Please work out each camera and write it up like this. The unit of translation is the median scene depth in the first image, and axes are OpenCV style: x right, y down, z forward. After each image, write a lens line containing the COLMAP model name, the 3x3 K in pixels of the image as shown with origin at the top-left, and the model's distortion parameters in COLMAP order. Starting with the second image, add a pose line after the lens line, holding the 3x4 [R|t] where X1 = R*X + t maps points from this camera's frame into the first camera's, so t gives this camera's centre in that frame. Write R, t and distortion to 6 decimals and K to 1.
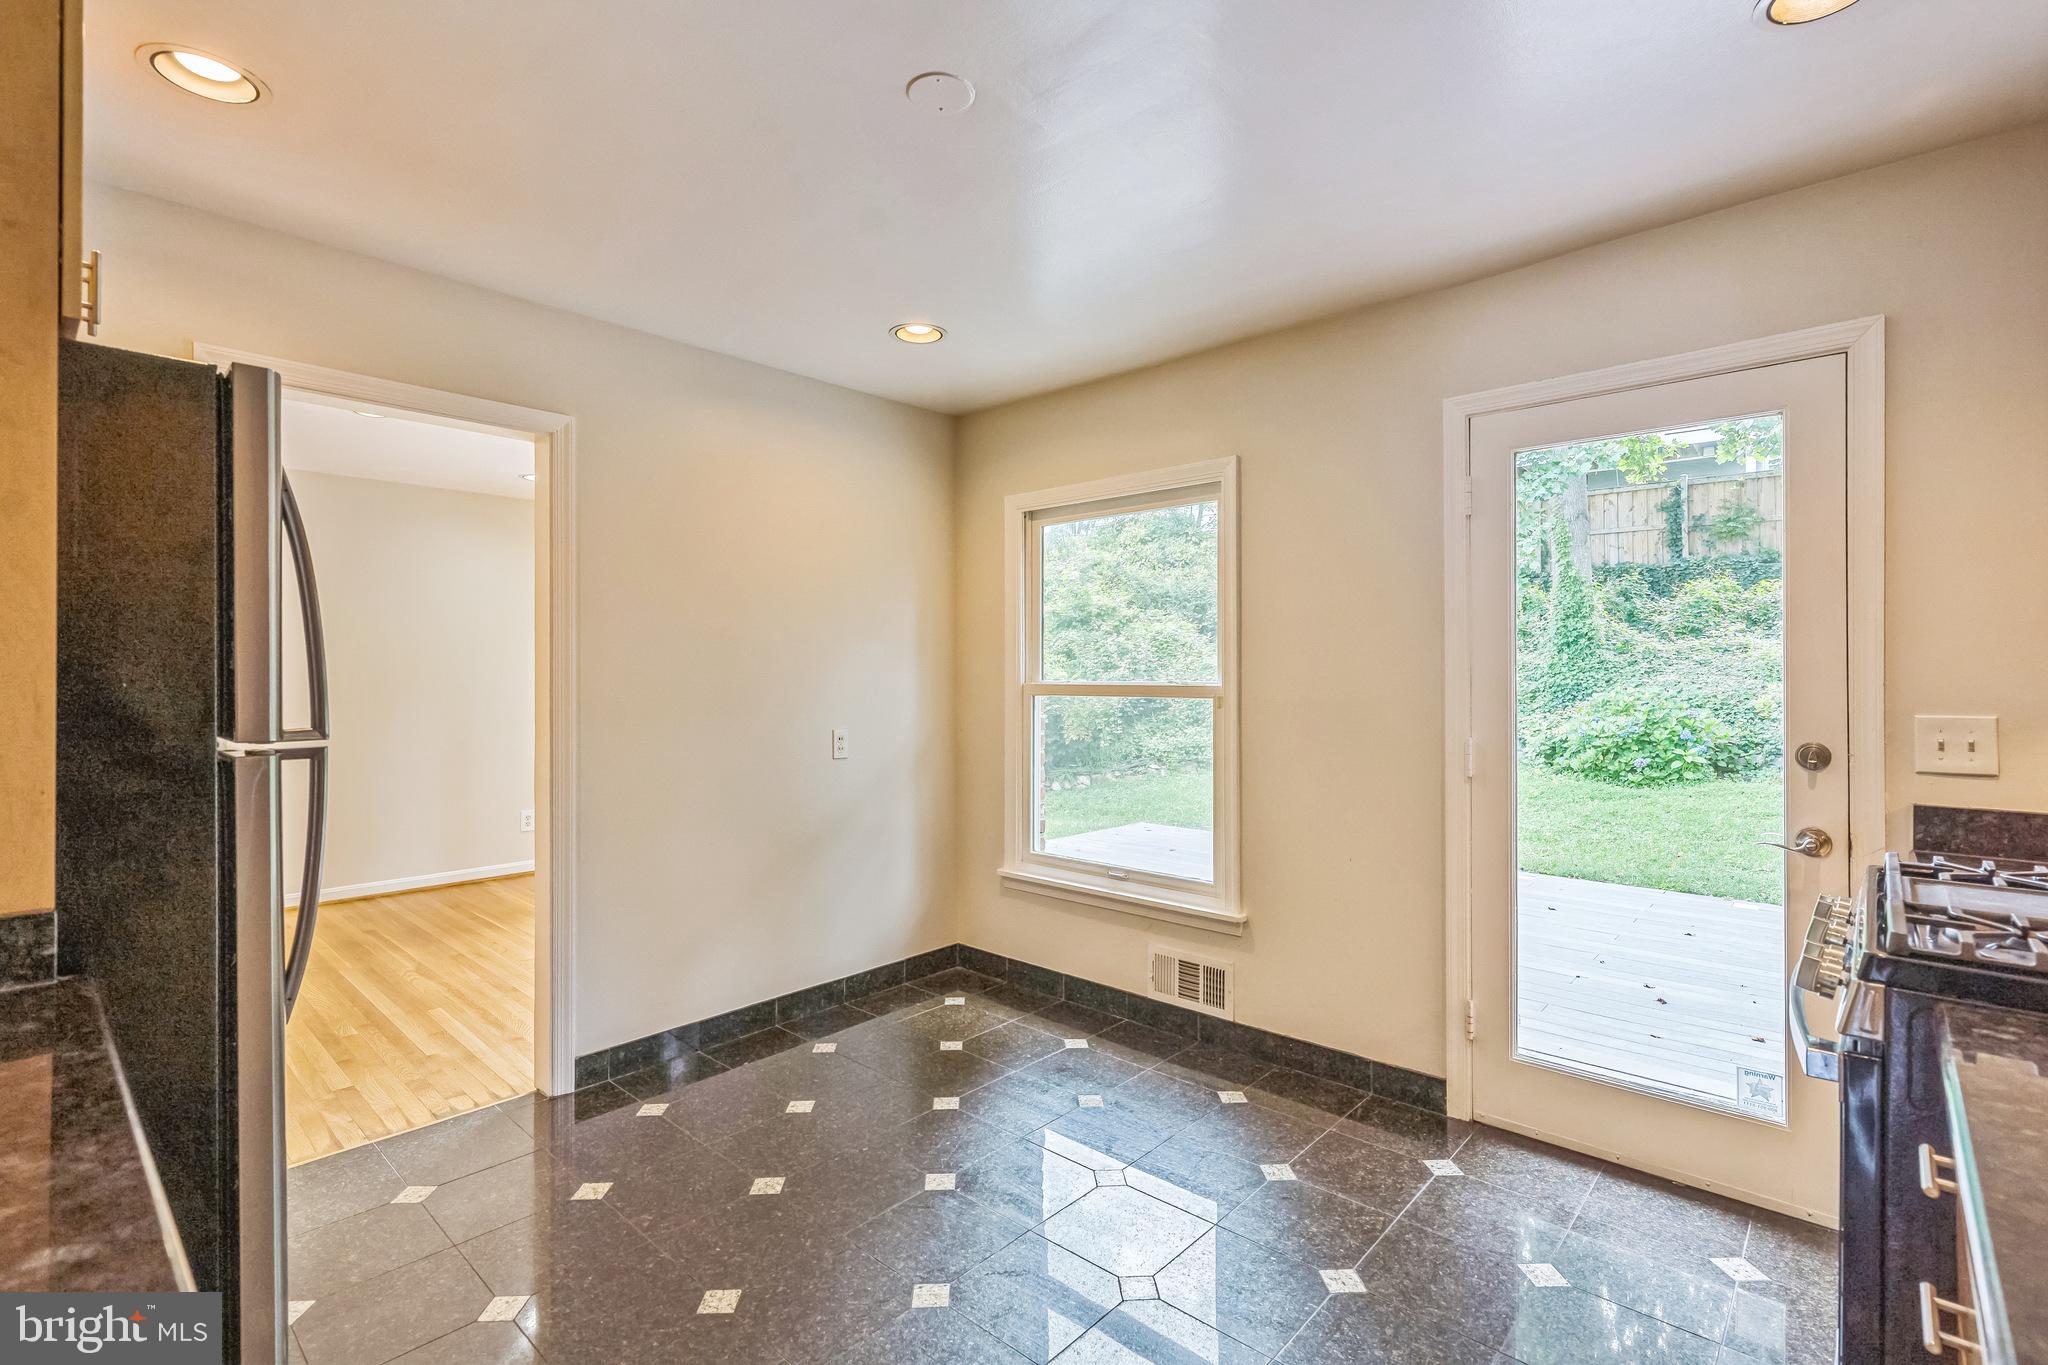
lens RADIAL K [[941.9, 0, 1019.1], [0, 941.9, 678.4], [0, 0, 1]] dist [-0.000045, 0.000971]
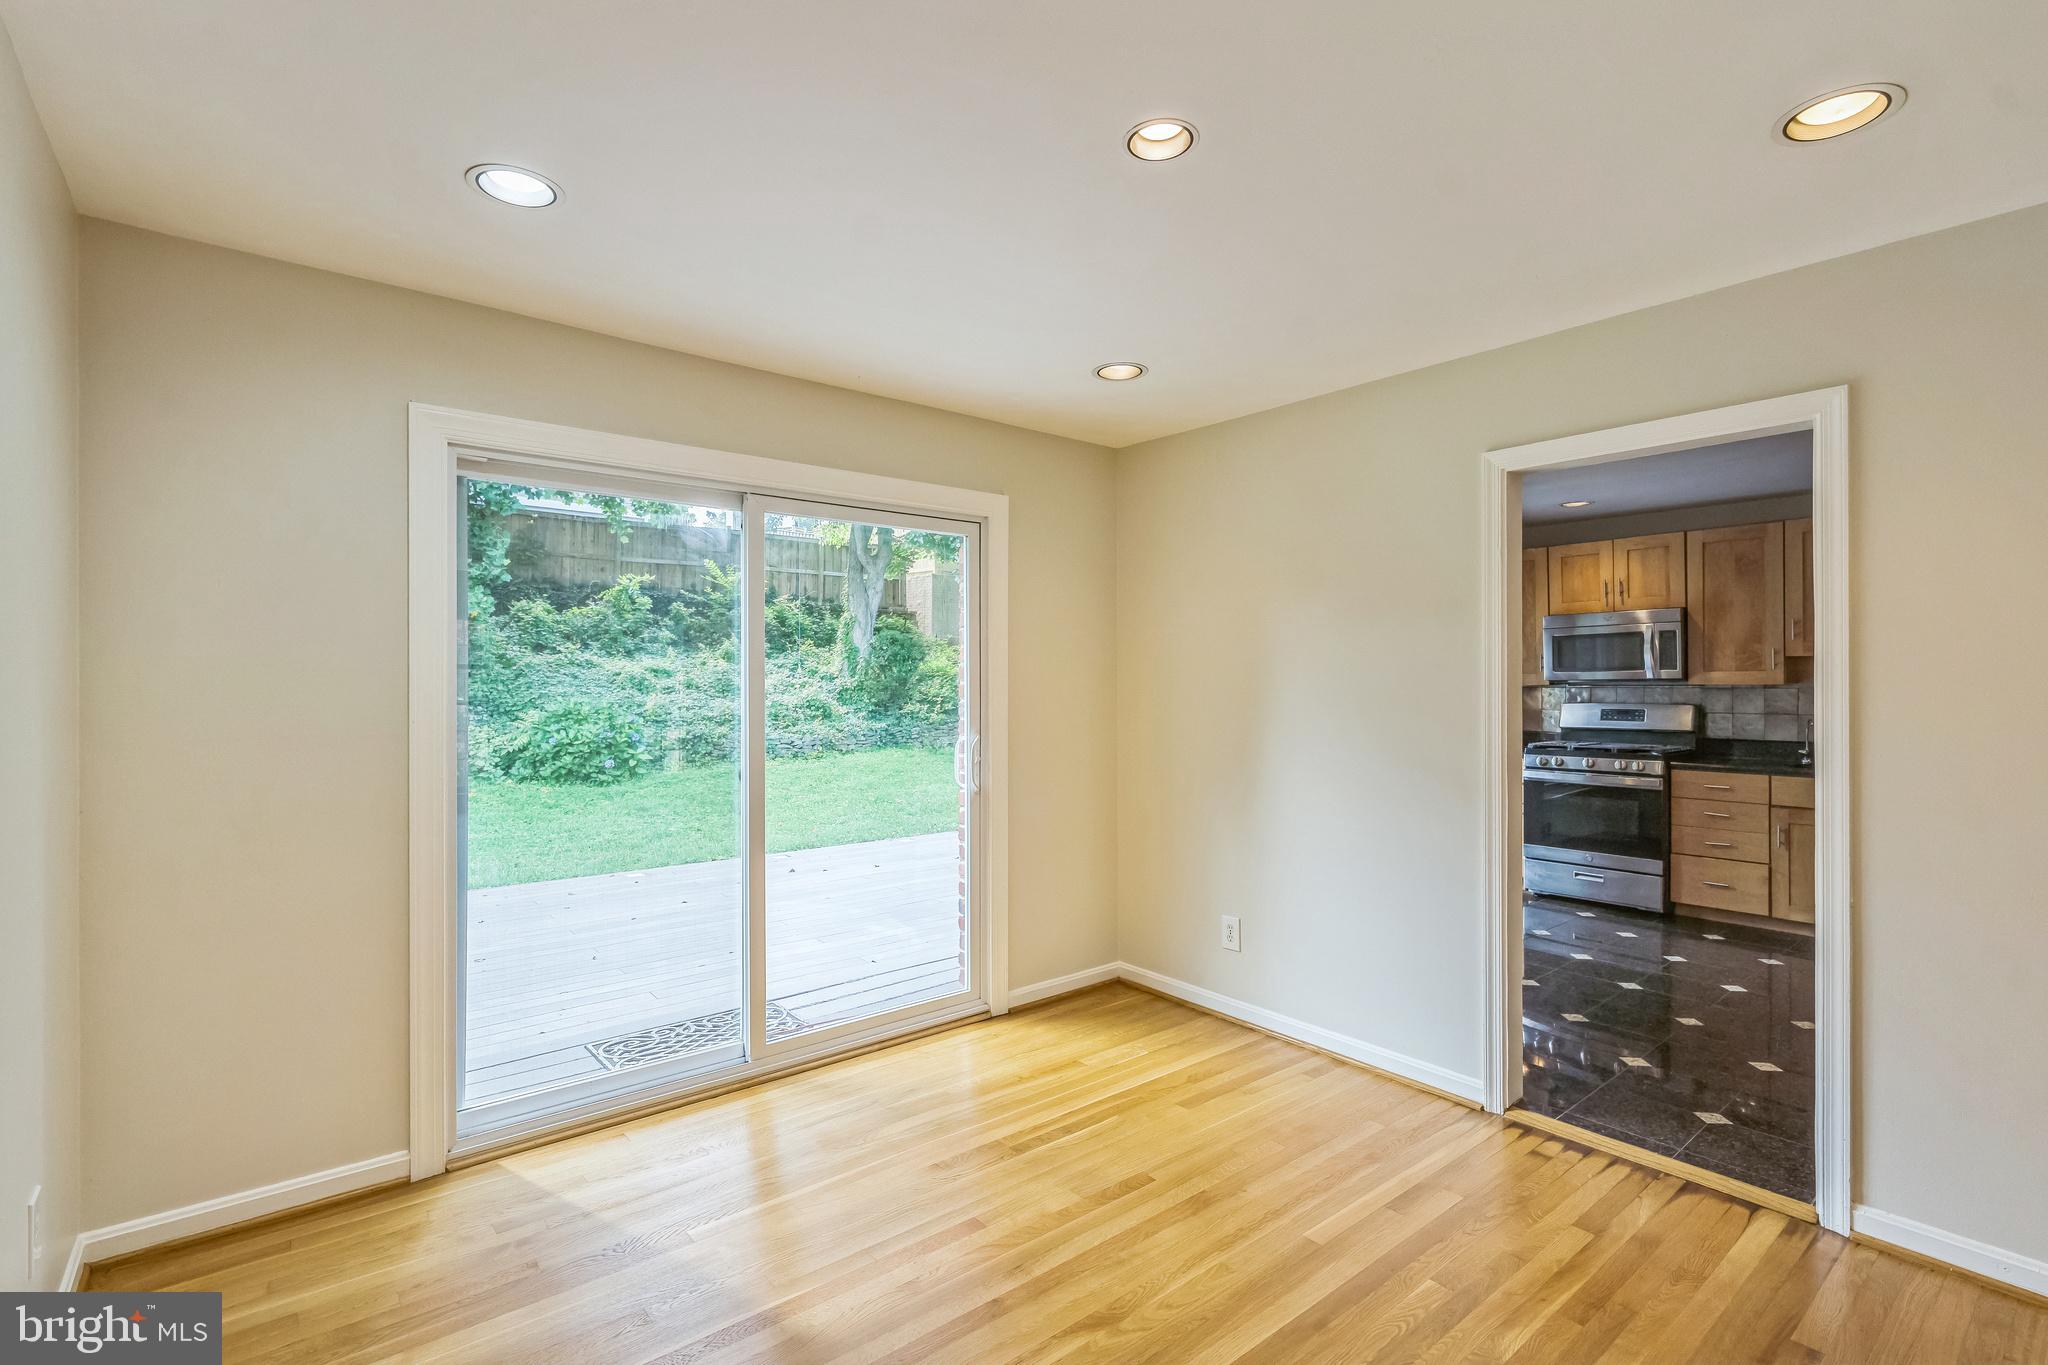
lens RADIAL K [[941.9, 0, 1019.8], [0, 941.9, 681.2], [0, 0, 1]] dist [-0.000045, 0.000971]
pose [[0.148550, 0.002285, 0.988902, -0.393594], [0.003164, 0.999991, -0.002786, -0.005808], [-0.988900, 0.003542, 0.148542, 0.339434]]
